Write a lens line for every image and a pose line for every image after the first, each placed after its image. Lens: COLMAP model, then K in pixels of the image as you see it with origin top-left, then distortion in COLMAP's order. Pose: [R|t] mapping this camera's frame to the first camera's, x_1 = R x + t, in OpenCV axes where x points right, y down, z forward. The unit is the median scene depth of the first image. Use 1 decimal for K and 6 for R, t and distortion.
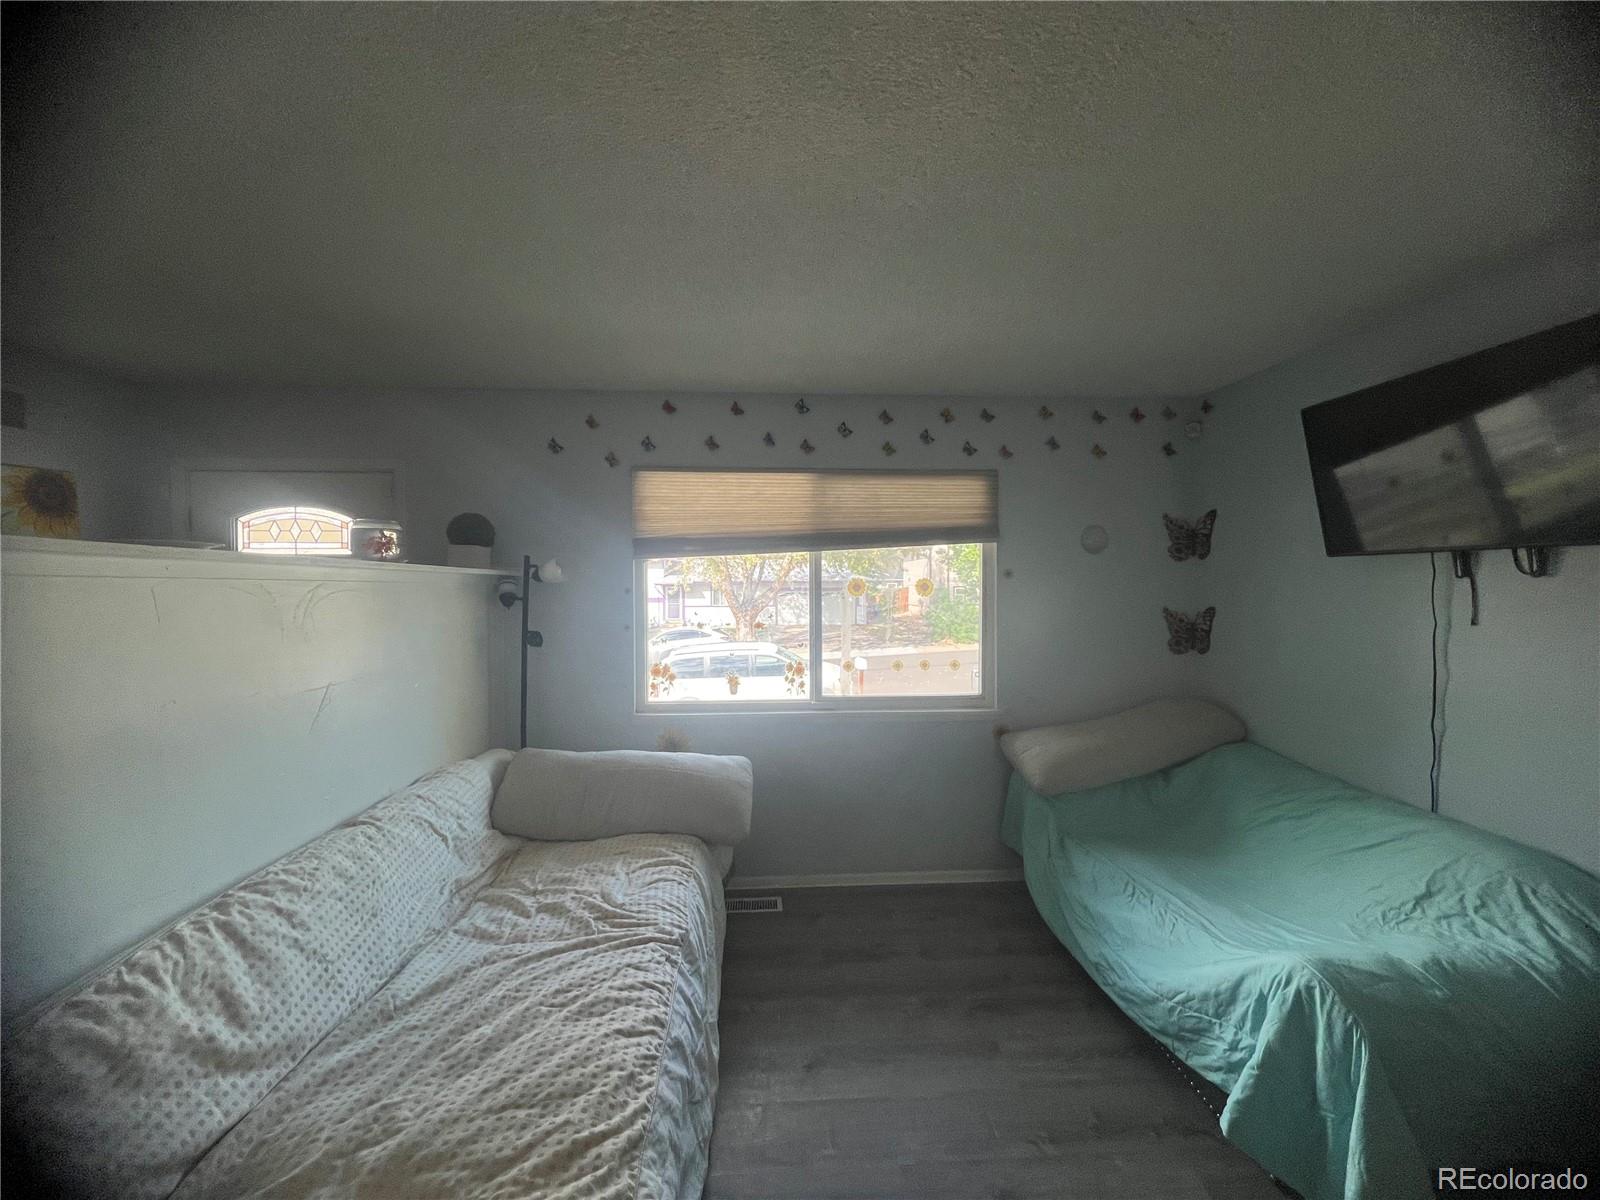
lens RADIAL K [[640.7, 0, 802.3], [0, 640.7, 601.0], [0, 0, 1]] dist [0.005642, -0.000379]
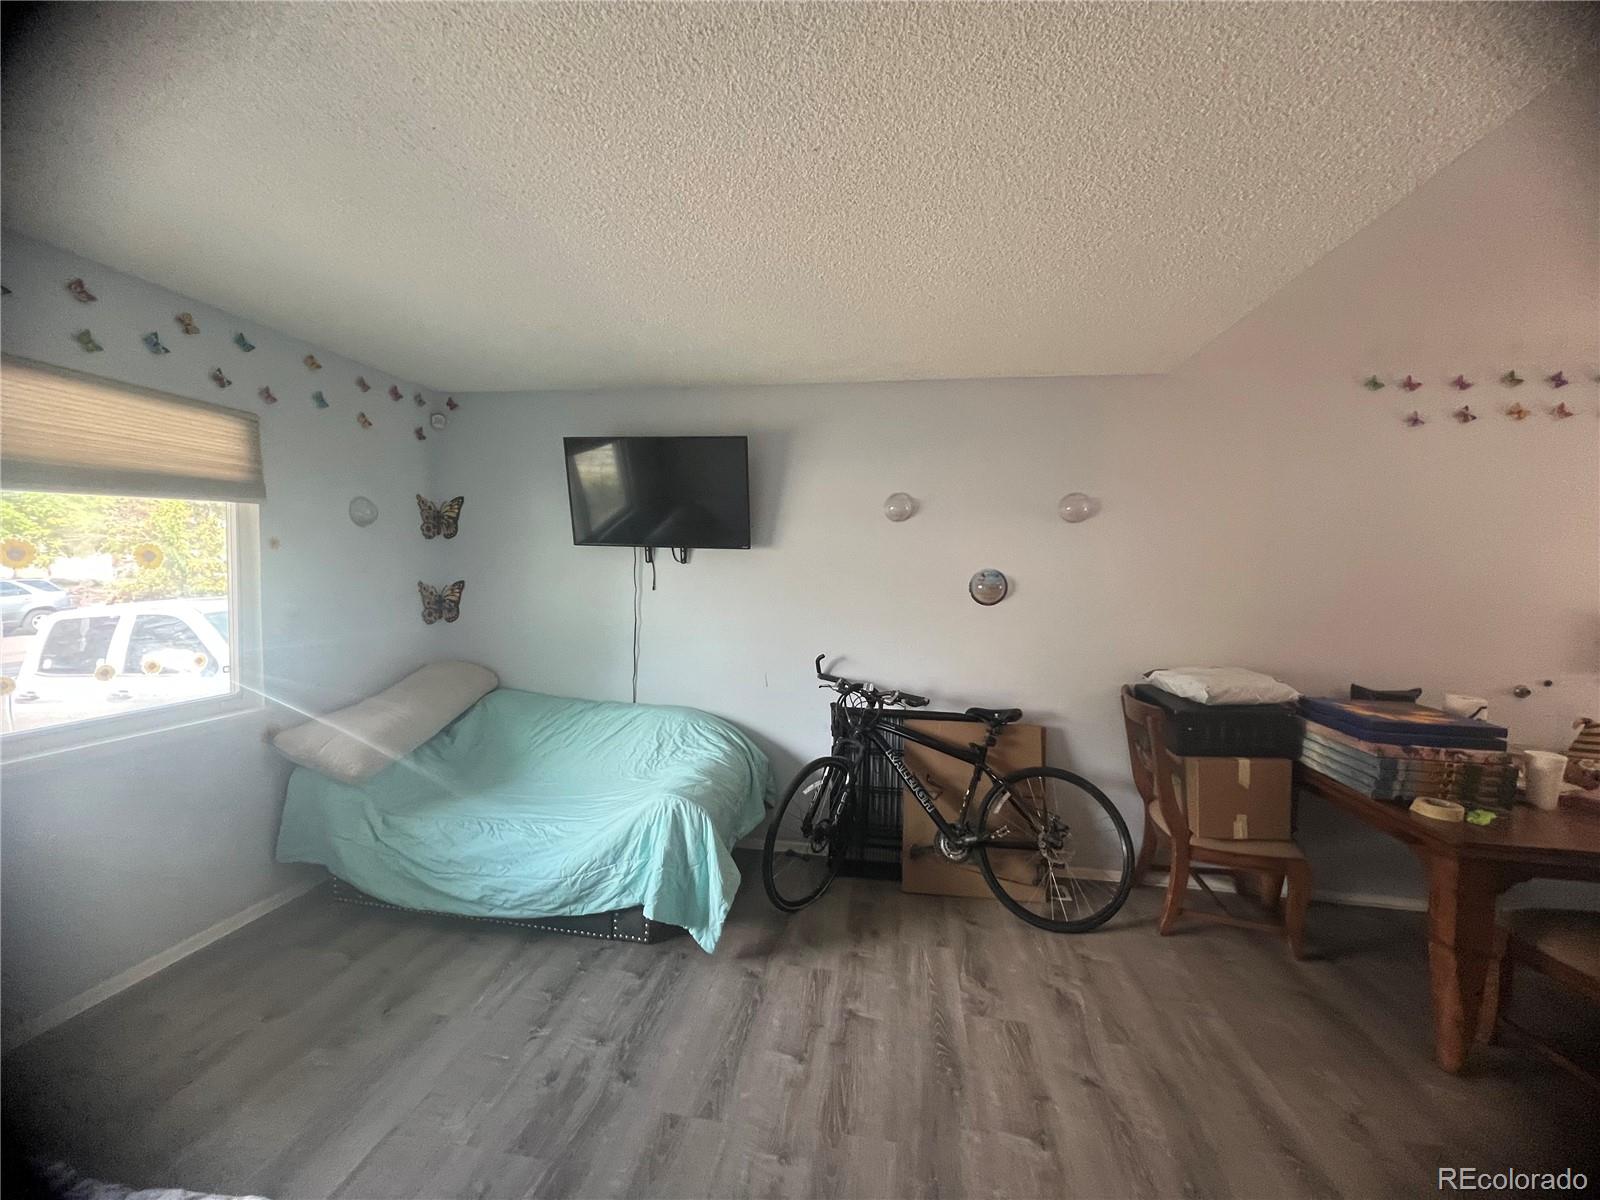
lens RADIAL K [[640.7, 0, 799.8], [0, 640.7, 598.7], [0, 0, 1]] dist [0.005642, -0.000379]
pose [[0.218314, -0.036694, 0.975188, -0.644152], [-0.001617, 0.999278, 0.037963, -0.005883], [-0.975877, -0.009865, 0.218097, 0.272819]]
